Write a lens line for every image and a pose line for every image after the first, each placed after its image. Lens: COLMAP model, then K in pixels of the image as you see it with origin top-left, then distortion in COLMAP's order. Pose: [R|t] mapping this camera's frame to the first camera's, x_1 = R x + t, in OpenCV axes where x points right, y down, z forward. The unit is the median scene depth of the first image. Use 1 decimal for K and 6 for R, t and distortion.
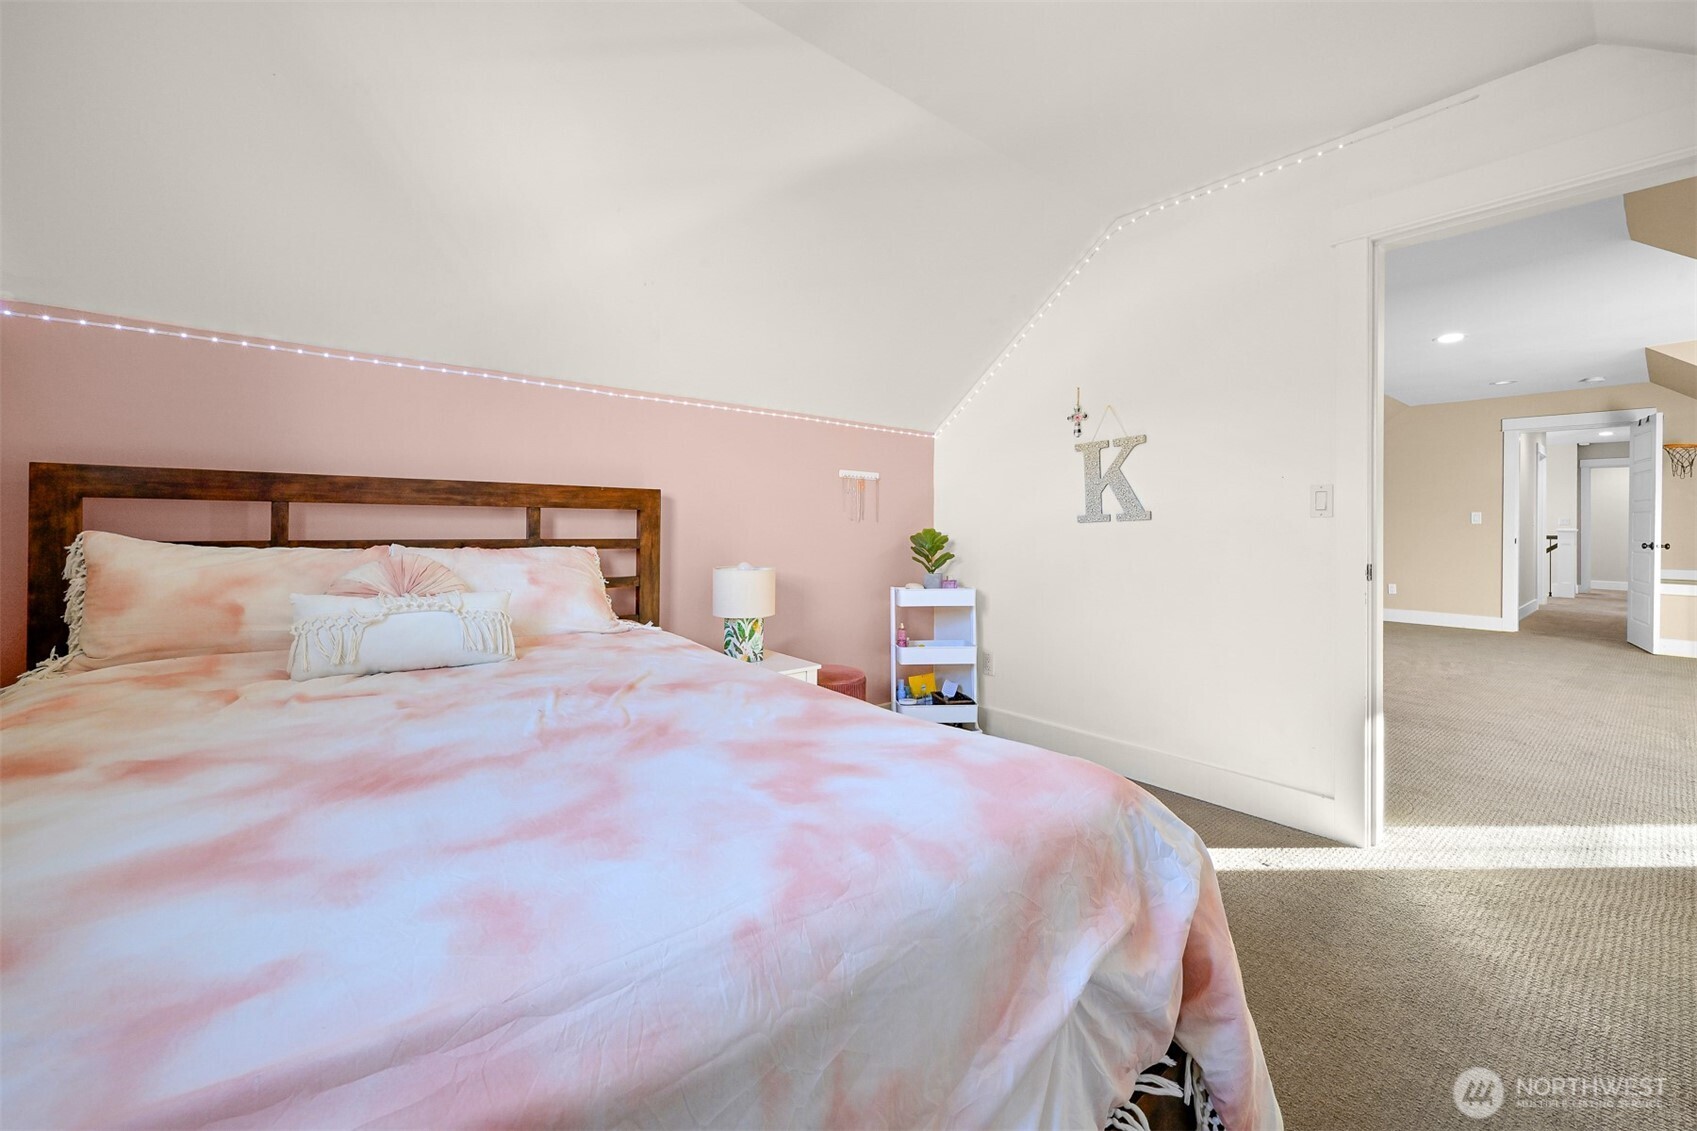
lens RADIAL K [[668.5, 0, 838.9], [0, 668.5, 529.9], [0, 0, 1]] dist [0.003681, 0.000830]
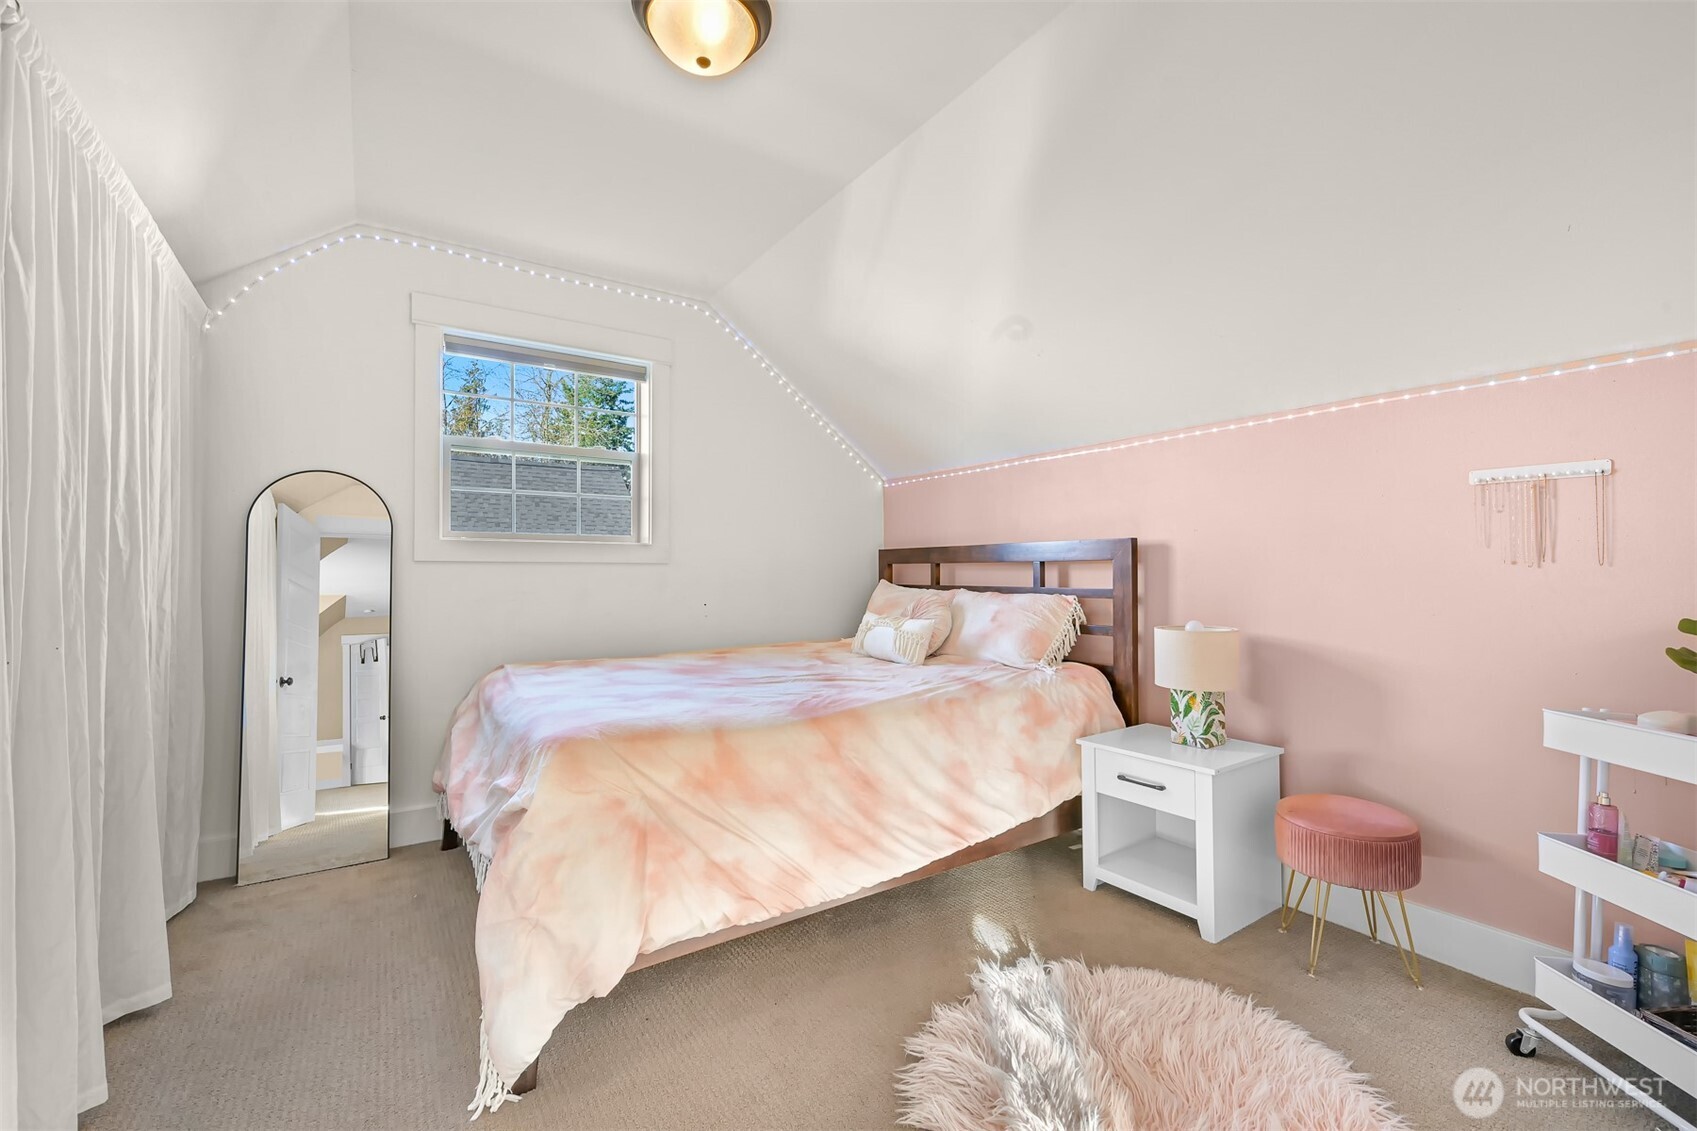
lens RADIAL K [[717.2, 0, 847.7], [0, 717.2, 570.5], [0, 0, 1]] dist [-0.001506, -0.000092]
pose [[-0.088289, -0.010218, -0.996043, 0.765352], [-0.001022, 0.999948, -0.010167, -0.002858], [0.996094, 0.000120, -0.088295, 0.670276]]
